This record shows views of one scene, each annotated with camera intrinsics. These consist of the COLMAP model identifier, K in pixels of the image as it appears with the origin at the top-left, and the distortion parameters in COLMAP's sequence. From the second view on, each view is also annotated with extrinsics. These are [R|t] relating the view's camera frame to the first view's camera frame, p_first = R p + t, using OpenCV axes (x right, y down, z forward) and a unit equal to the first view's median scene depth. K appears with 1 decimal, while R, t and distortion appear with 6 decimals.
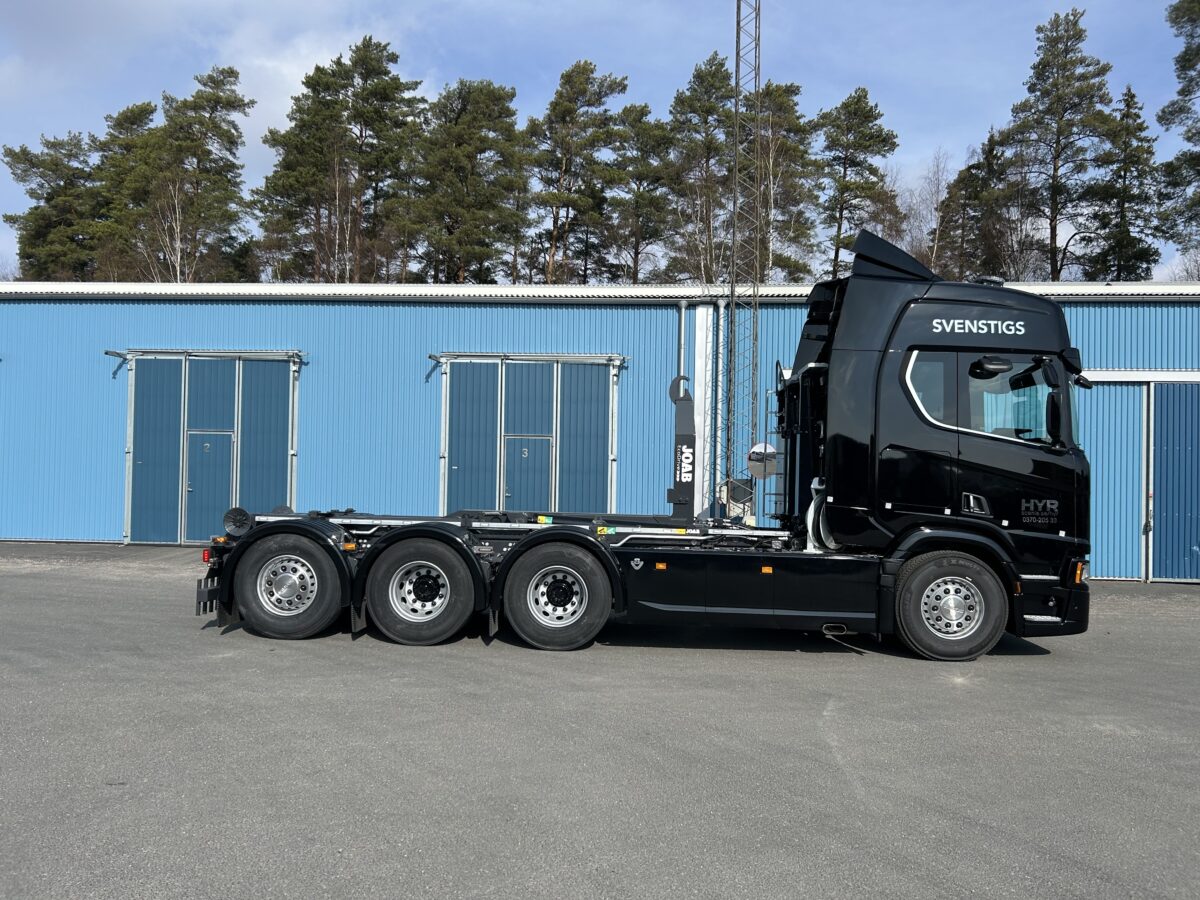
lens RADIAL K [[921.6, 0, 601.1], [0, 921.6, 453.7], [0, 0, 1]] dist [0.032250, -0.004407]
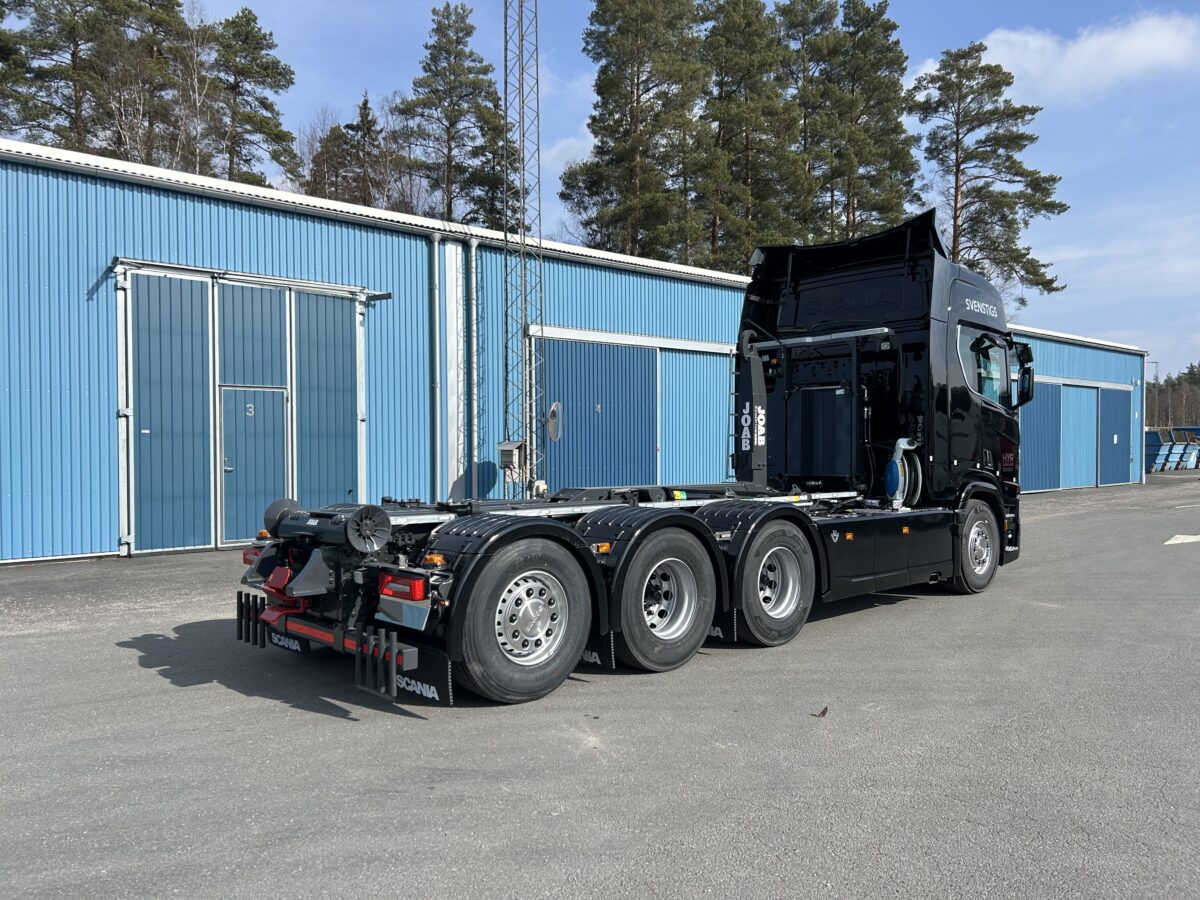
lens RADIAL K [[921.6, 0, 601.6], [0, 921.6, 451.4], [0, 0, 1]] dist [0.032250, -0.004407]
pose [[0.685413, -0.023513, 0.727775, -0.427465], [-0.007805, 0.999184, 0.039632, 0.000464], [-0.728113, -0.032845, 0.684670, 0.294153]]
